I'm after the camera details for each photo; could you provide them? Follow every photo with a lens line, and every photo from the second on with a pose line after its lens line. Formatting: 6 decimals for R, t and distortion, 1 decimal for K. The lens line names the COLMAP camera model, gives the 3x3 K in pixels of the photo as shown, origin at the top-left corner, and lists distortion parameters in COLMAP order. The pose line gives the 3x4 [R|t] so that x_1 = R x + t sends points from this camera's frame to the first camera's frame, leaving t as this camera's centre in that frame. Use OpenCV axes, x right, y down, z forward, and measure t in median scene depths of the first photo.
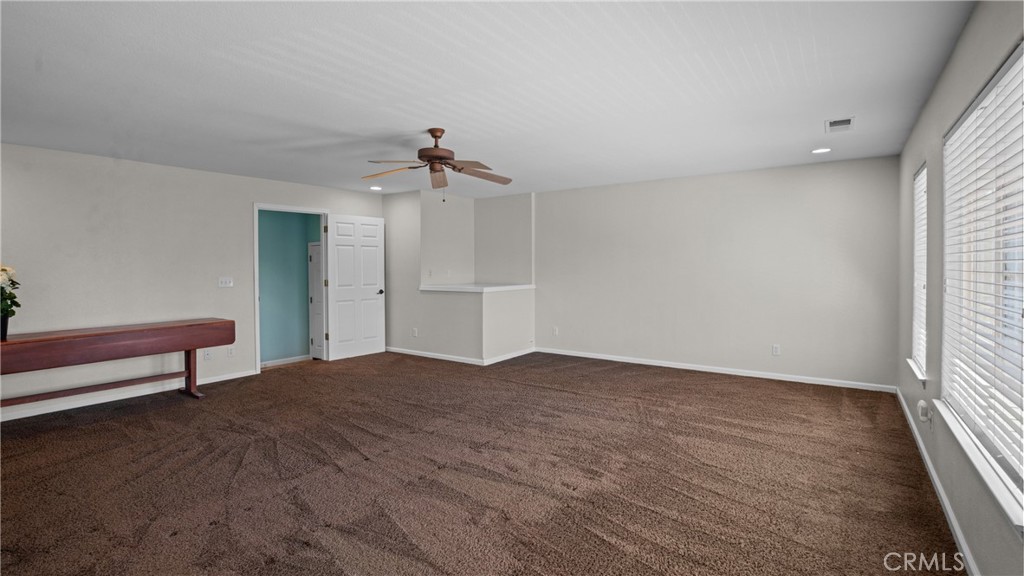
lens RADIAL K [[464.1, 0, 512.7], [0, 464.1, 274.4], [0, 0, 1]] dist [-0.031849, -0.000044]
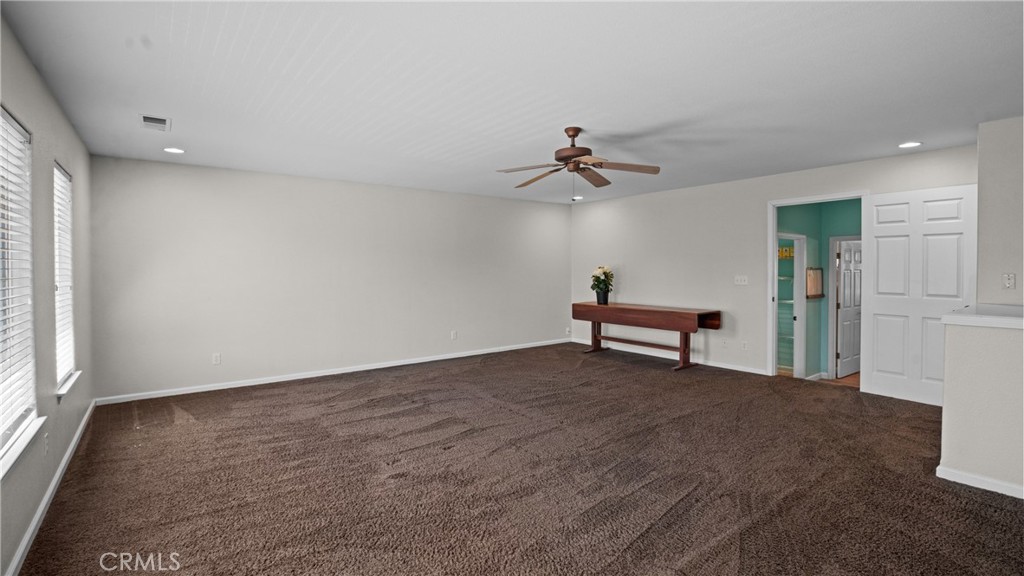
lens RADIAL K [[464.1, 0, 512.7], [0, 464.1, 274.4], [0, 0, 1]] dist [-0.031849, -0.000044]
pose [[-0.264902, 0.027191, -0.963892, 0.703445], [-0.015256, 0.999359, 0.032384, -0.028889], [0.964155, 0.023284, -0.264317, 0.976449]]
